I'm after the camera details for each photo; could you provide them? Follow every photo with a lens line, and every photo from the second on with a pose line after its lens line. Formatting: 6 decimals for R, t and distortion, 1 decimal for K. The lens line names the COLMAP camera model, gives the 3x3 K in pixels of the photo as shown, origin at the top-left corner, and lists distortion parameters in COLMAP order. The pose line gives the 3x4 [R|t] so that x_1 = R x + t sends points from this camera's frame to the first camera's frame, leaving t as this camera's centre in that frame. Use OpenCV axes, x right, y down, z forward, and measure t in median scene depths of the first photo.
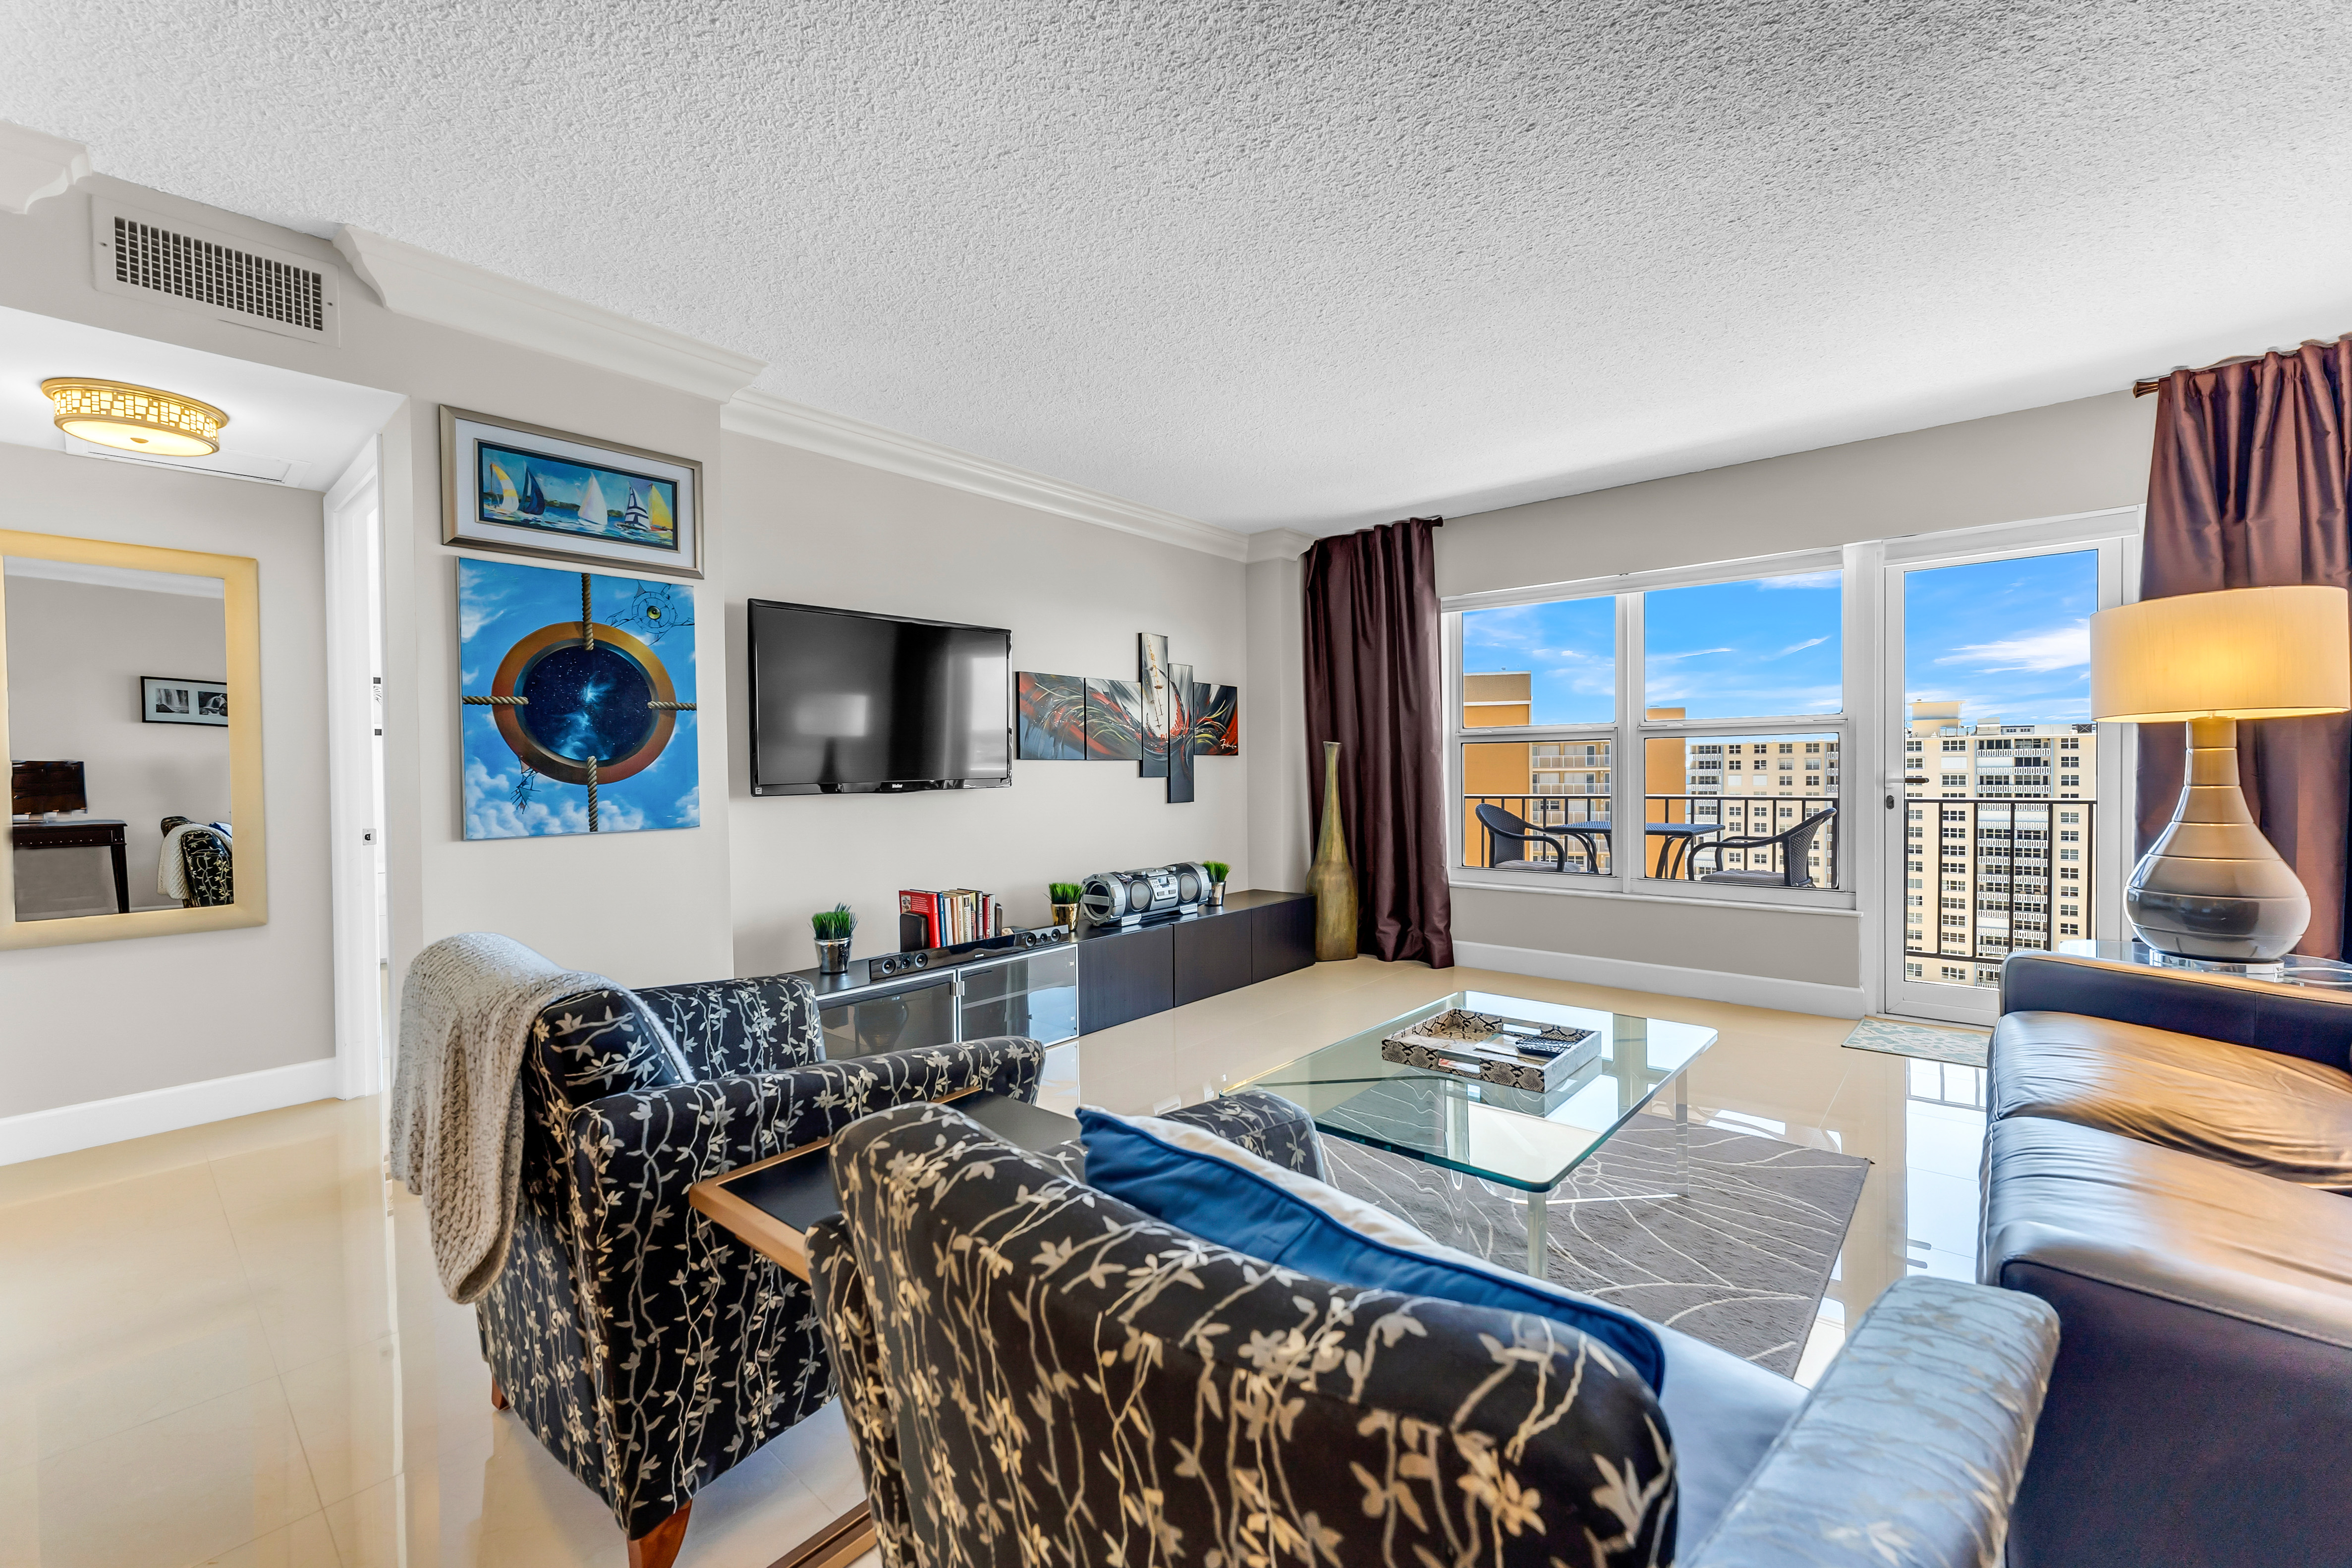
lens RADIAL K [[968.7, 0, 1165.5], [0, 968.7, 775.0], [0, 0, 1]] dist [0.005538, -0.001589]
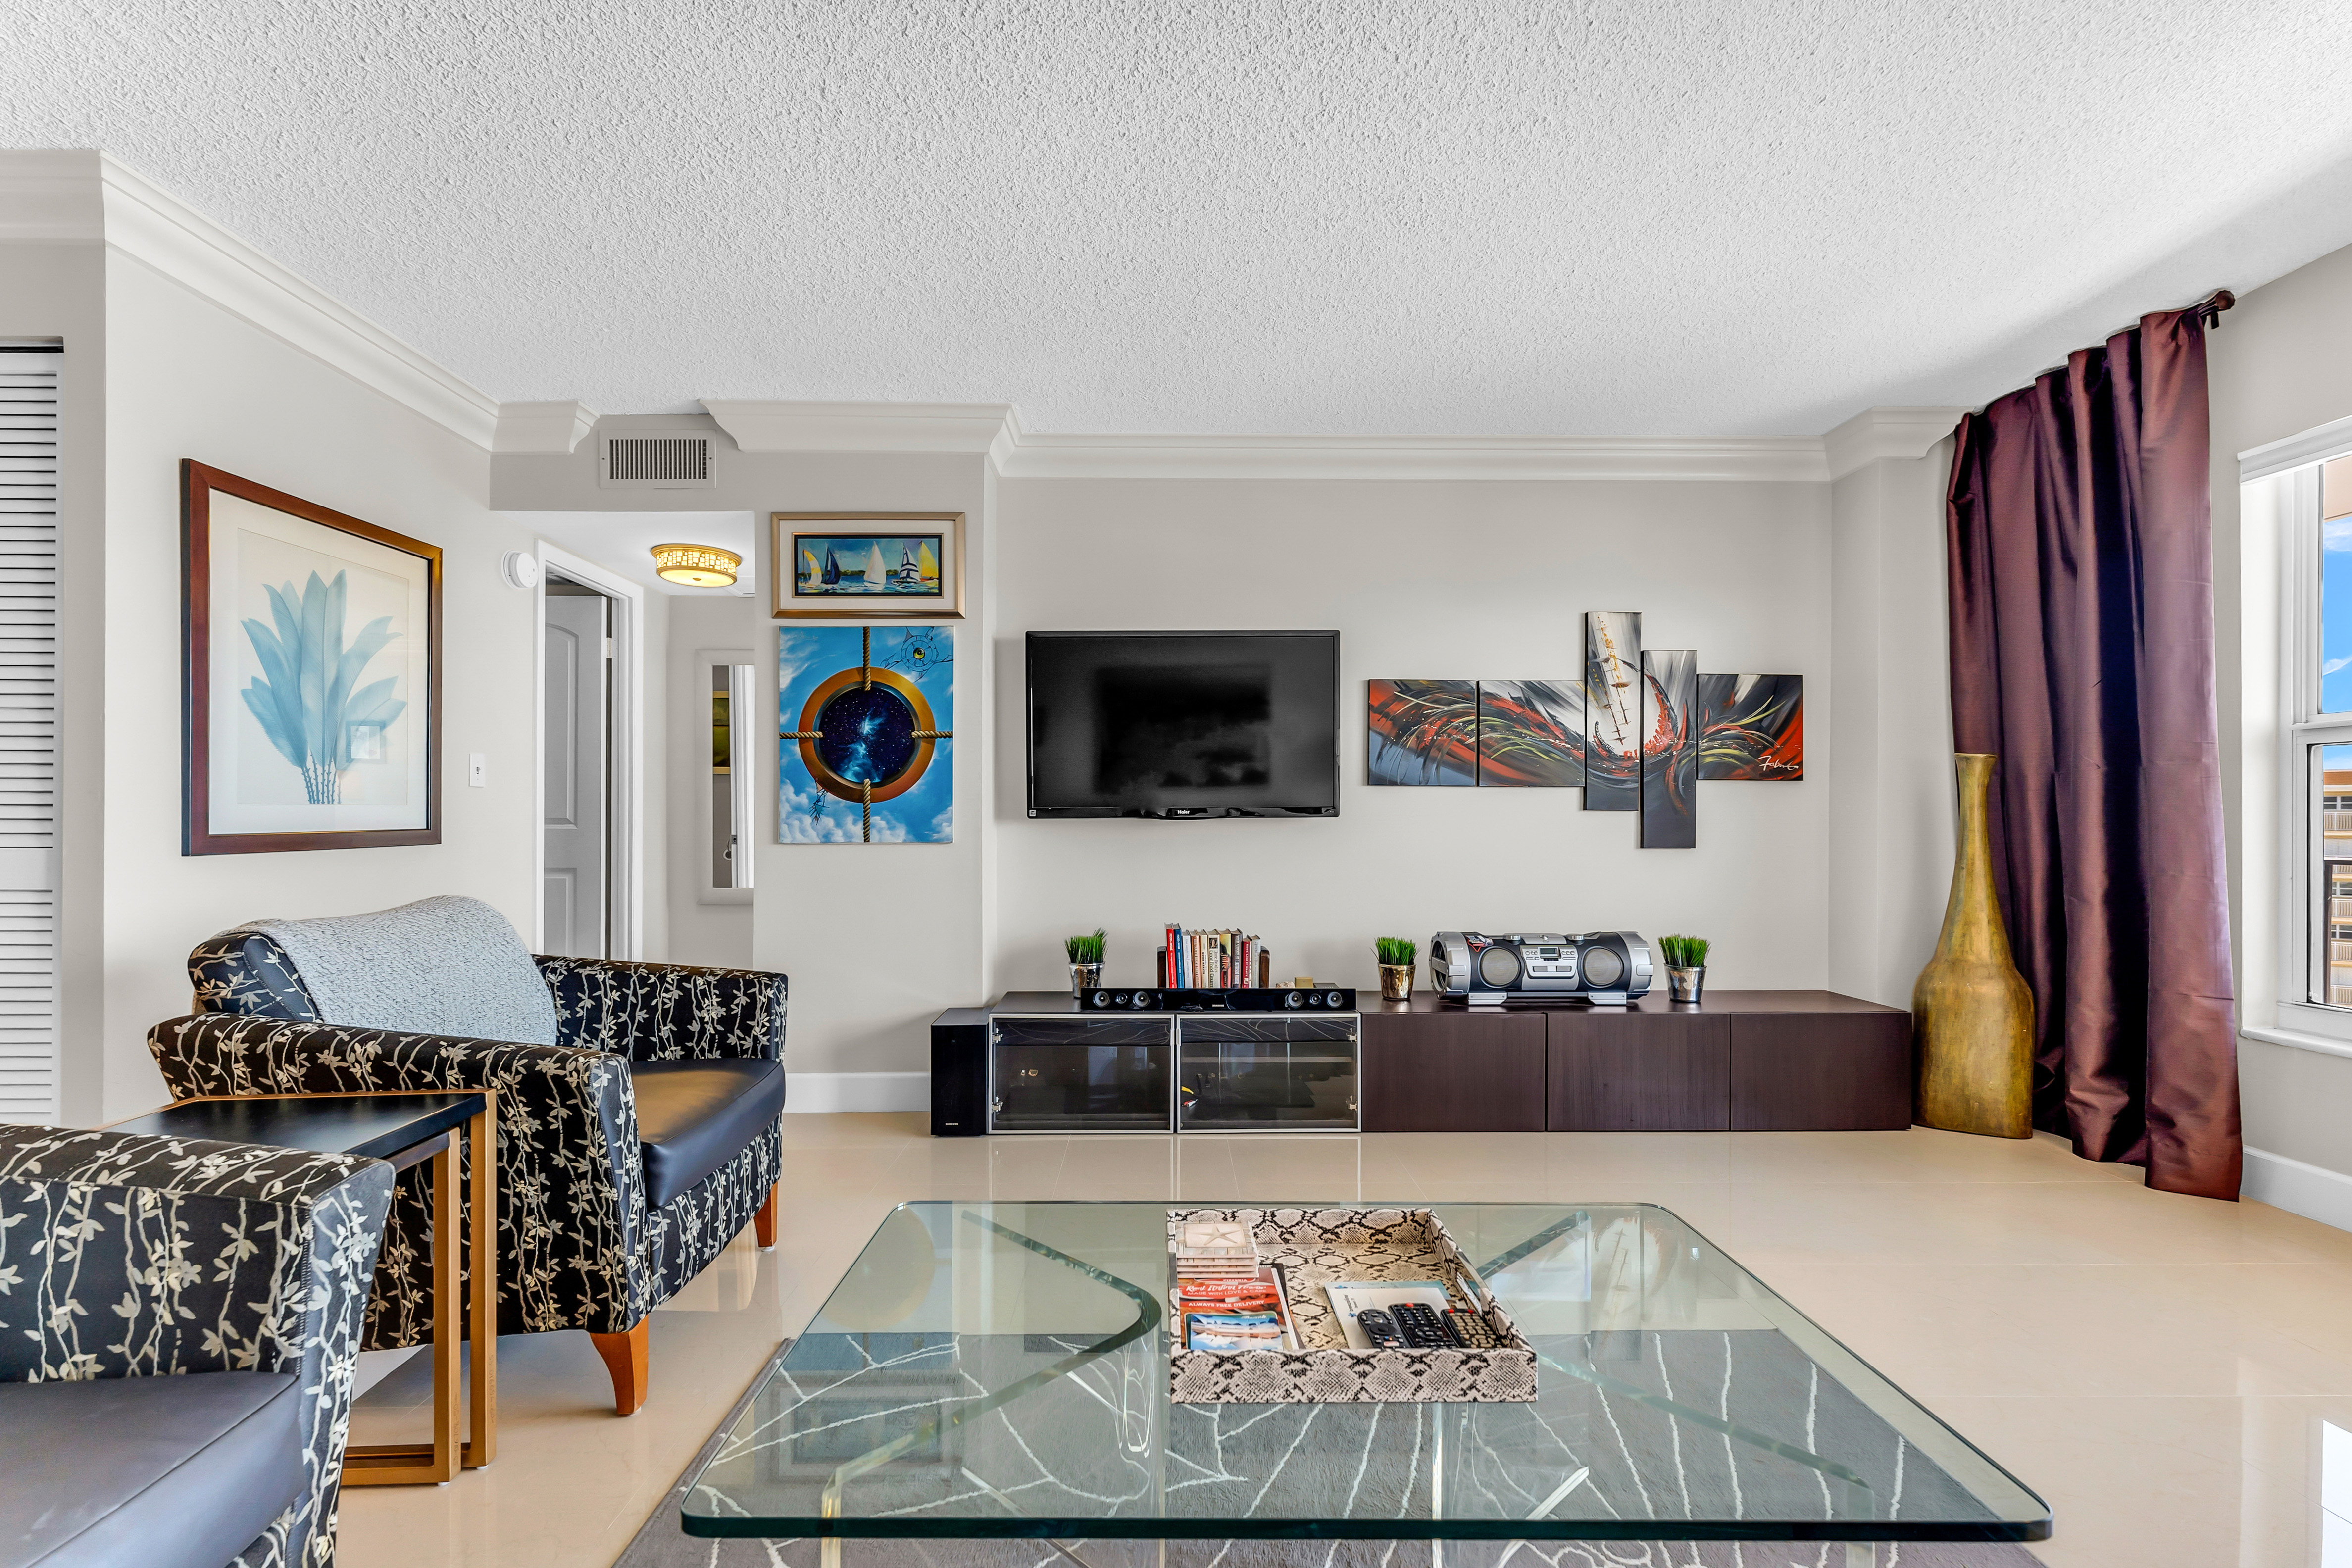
lens RADIAL K [[968.7, 0, 1168.8], [0, 968.7, 819.1], [0, 0, 1]] dist [0.005538, -0.001589]
pose [[0.664338, 0.010264, -0.747362, 0.464101], [-0.015787, 0.999875, -0.000301, 0.020989], [0.747266, 0.011998, 0.664417, 0.412545]]
